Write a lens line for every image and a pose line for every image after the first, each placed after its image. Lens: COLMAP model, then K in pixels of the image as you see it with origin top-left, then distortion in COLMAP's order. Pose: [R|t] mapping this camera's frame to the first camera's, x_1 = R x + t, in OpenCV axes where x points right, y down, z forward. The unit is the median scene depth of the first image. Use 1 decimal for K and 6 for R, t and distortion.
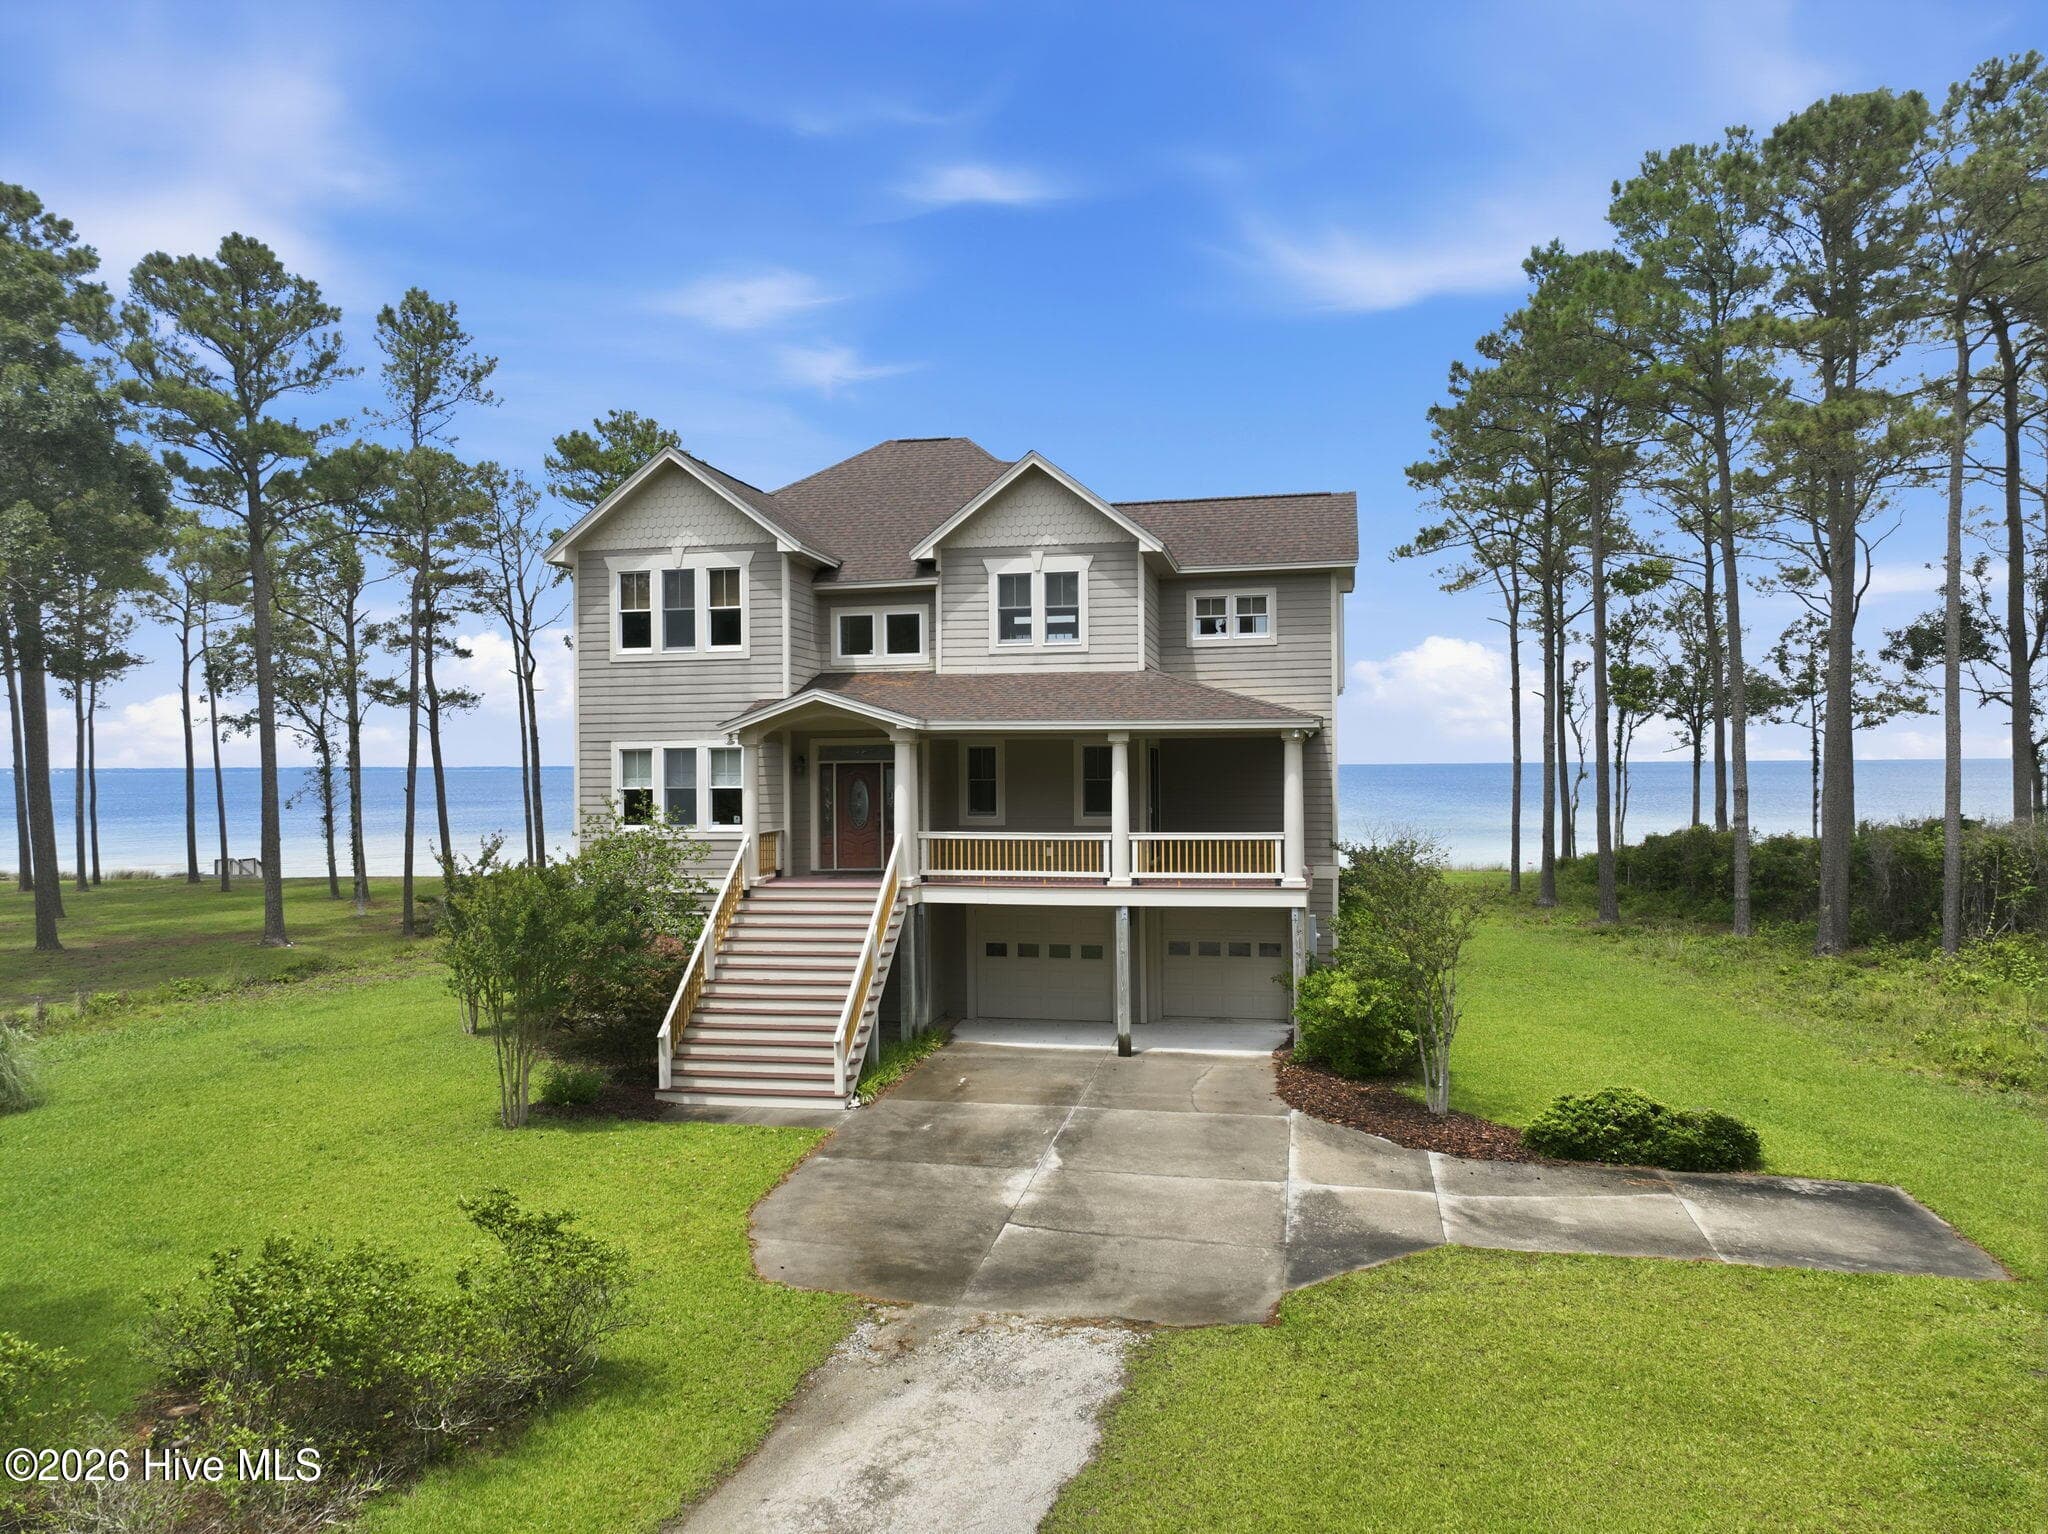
lens RADIAL K [[1378.7, 0, 1021.2], [0, 1378.7, 756.8], [0, 0, 1]] dist [0.008181, 0.000717]
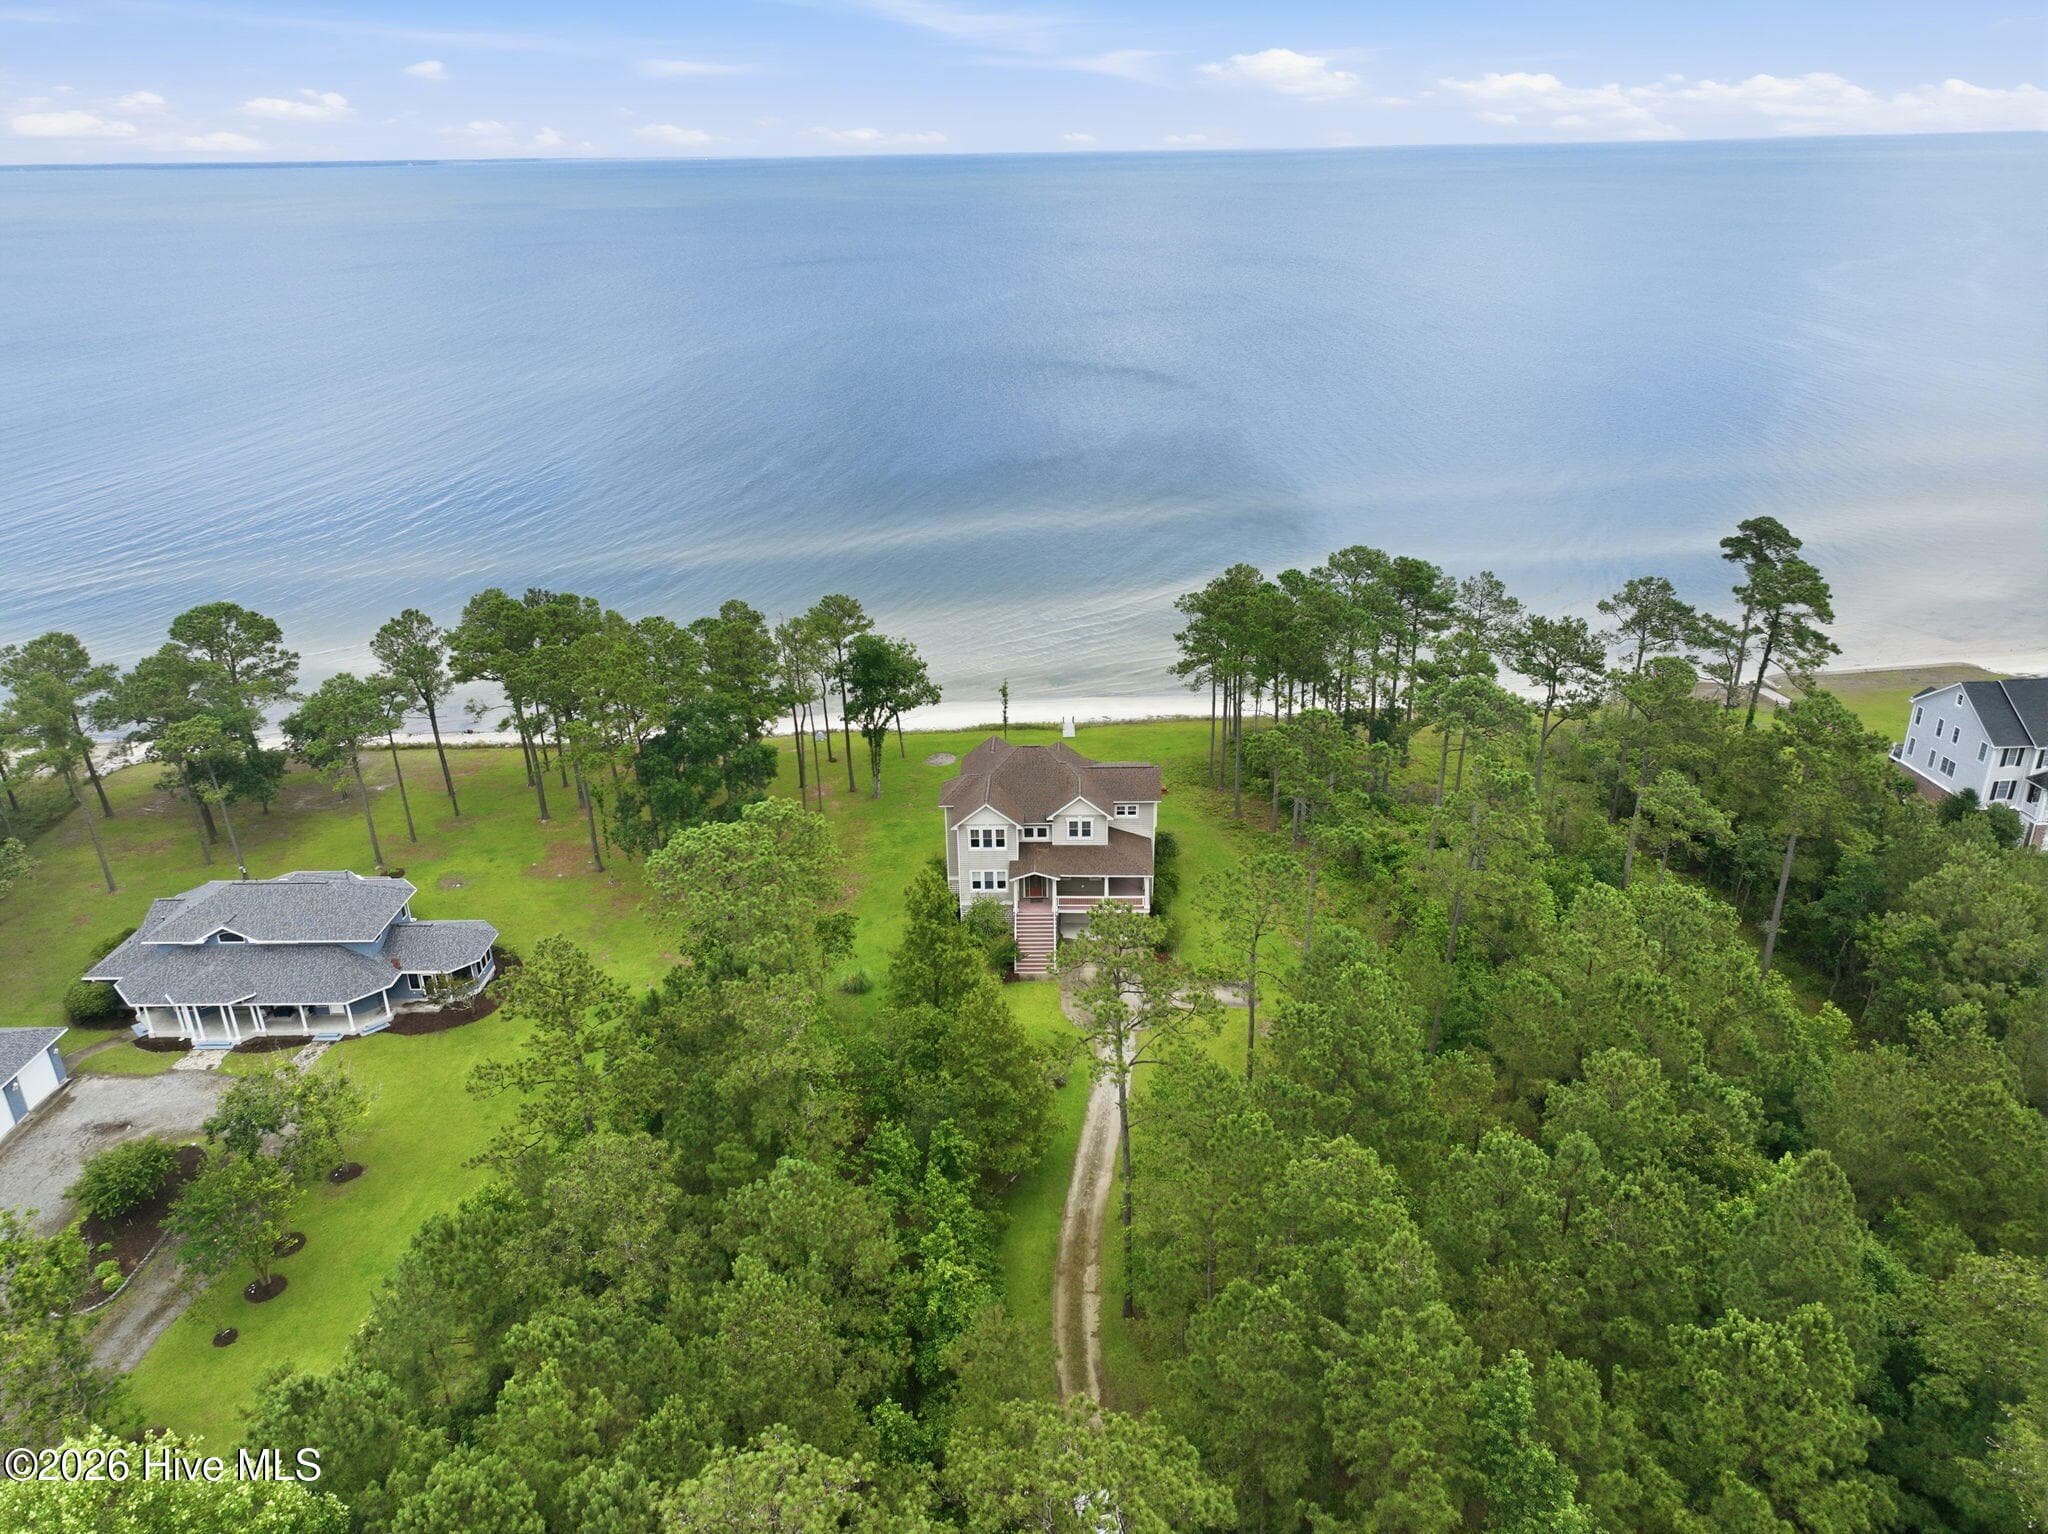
lens RADIAL K [[1391.1, 0, 1024.0], [0, 1391.1, 767.0], [0, 0, 1]] dist [0.001806, 0.009018]
pose [[0.987640, -0.071239, 0.139615, -0.664945], [0.013642, 0.926434, 0.376209, -1.717576], [-0.156145, -0.369655, 0.915955, -2.432149]]
